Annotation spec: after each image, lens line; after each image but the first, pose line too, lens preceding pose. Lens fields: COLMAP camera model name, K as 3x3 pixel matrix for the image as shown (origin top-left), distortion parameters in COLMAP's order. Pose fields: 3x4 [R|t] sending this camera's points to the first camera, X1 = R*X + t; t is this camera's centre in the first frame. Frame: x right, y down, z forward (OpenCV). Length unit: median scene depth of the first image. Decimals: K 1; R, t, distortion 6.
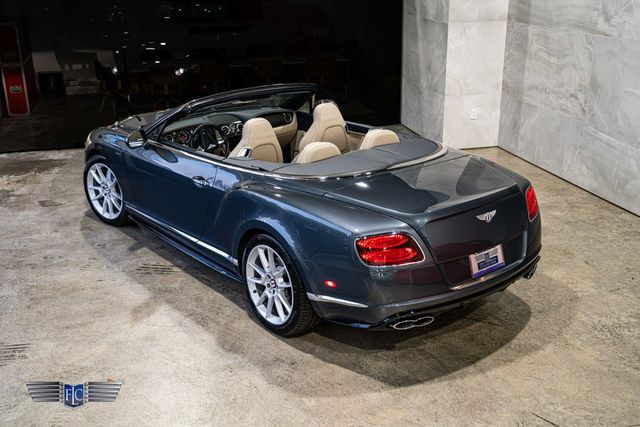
lens RADIAL K [[705.0, 0, 308.4], [0, 705.0, 197.7], [0, 0, 1]] dist [0.059877, 0.000000]
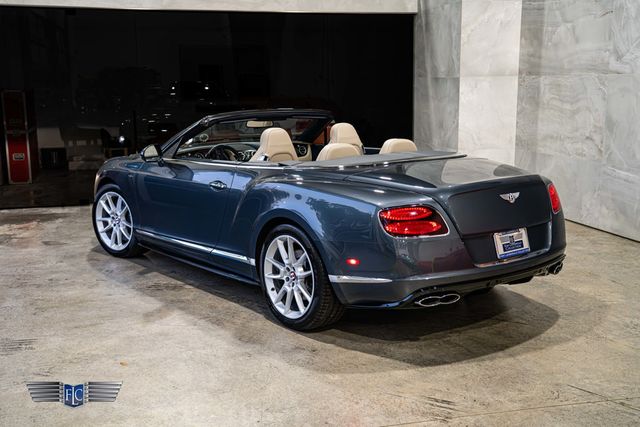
lens RADIAL K [[738.5, 0, 317.6], [0, 738.5, 208.0], [0, 0, 1]] dist [0.099330, 0.000000]
pose [[0.999953, 0.003258, 0.009131, -0.016645], [-0.001813, 0.988073, -0.153976, 0.123675], [-0.009524, 0.153952, 0.988032, -0.014652]]
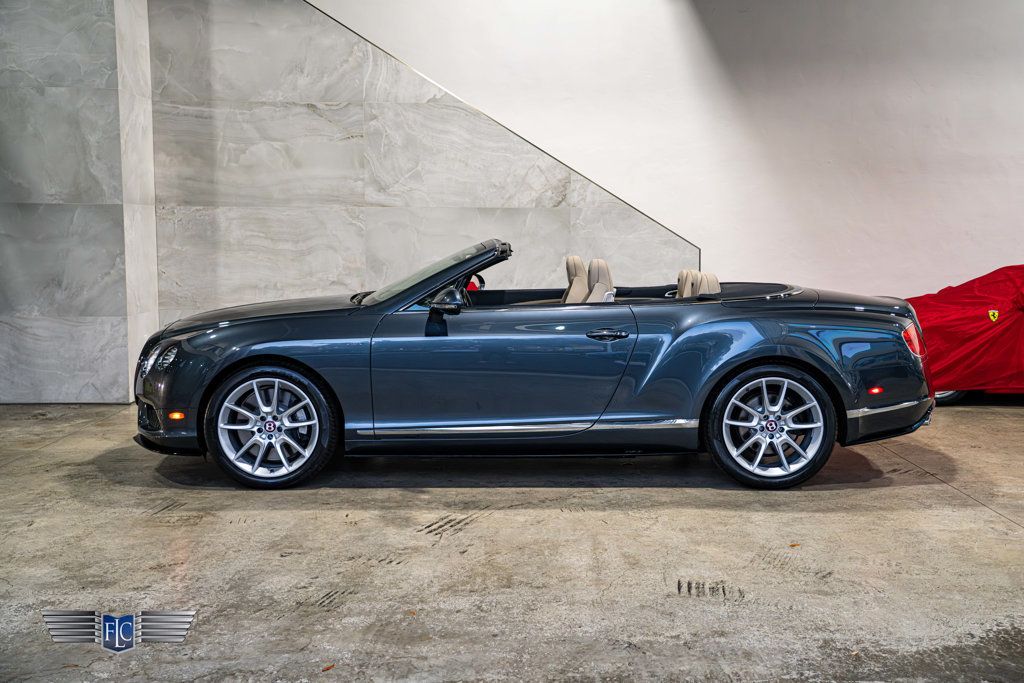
lens RADIAL K [[1098.1, 0, 511.4], [0, 1098.1, 339.1], [0, 0, 1]] dist [0.095842, 0.000000]
pose [[0.236282, -0.083720, 0.968071, -0.884940], [0.309474, 0.950884, 0.006699, -0.029671], [-0.921084, 0.298011, 0.250586, 0.556200]]
